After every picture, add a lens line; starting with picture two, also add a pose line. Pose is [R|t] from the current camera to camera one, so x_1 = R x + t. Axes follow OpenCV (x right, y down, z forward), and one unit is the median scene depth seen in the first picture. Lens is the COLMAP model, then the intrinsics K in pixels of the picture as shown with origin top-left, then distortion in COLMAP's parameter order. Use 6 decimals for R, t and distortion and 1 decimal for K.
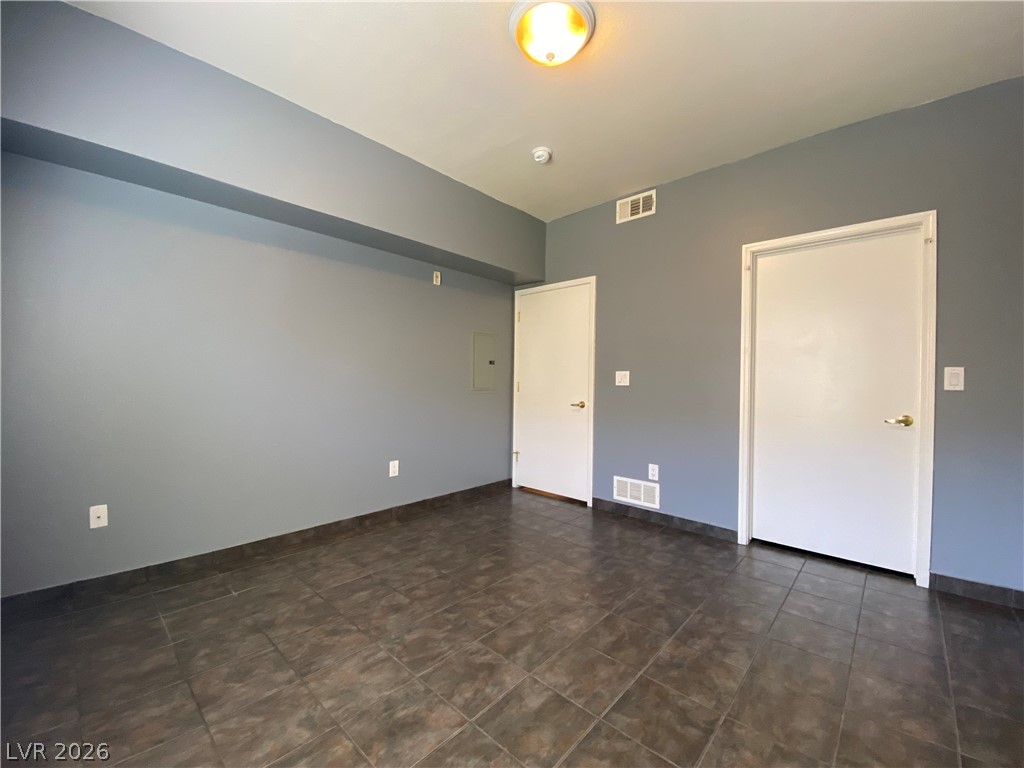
lens RADIAL K [[417.3, 0, 513.1], [0, 417.3, 384.3], [0, 0, 1]] dist [0.011124, -0.001088]
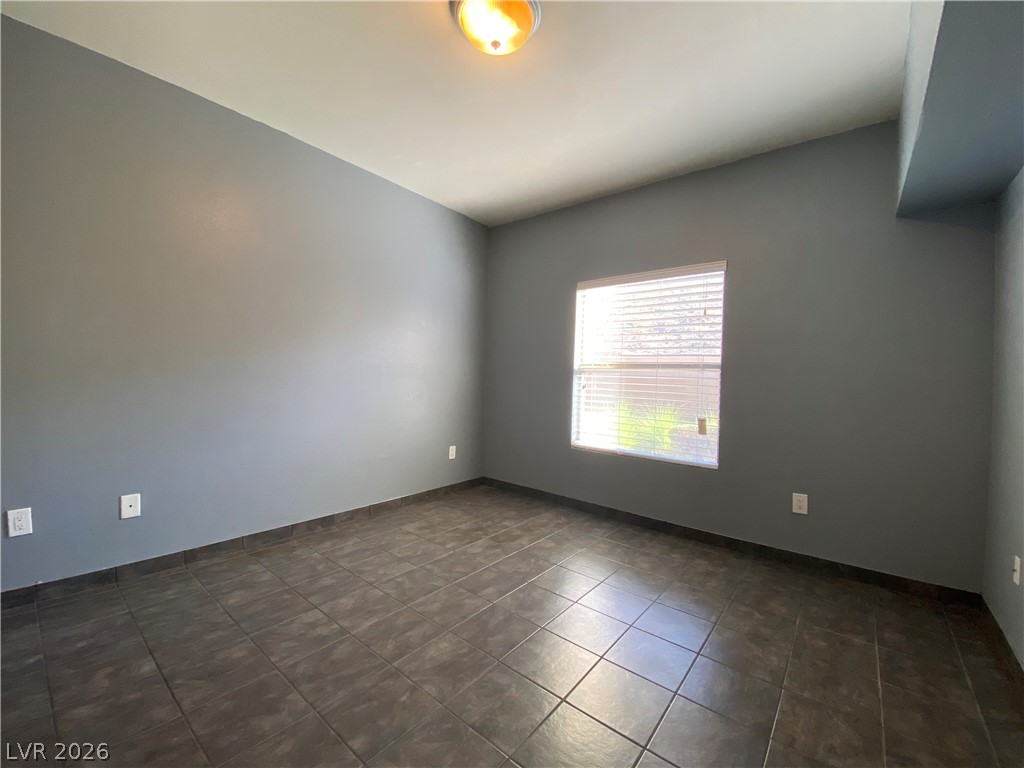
lens RADIAL K [[417.3, 0, 511.7], [0, 417.3, 384.1], [0, 0, 1]] dist [0.011124, -0.001088]
pose [[-0.996926, -0.043713, -0.065026, 0.089182], [-0.044907, 0.998846, 0.017011, -0.025632], [0.064208, 0.019879, -0.997739, 2.132405]]
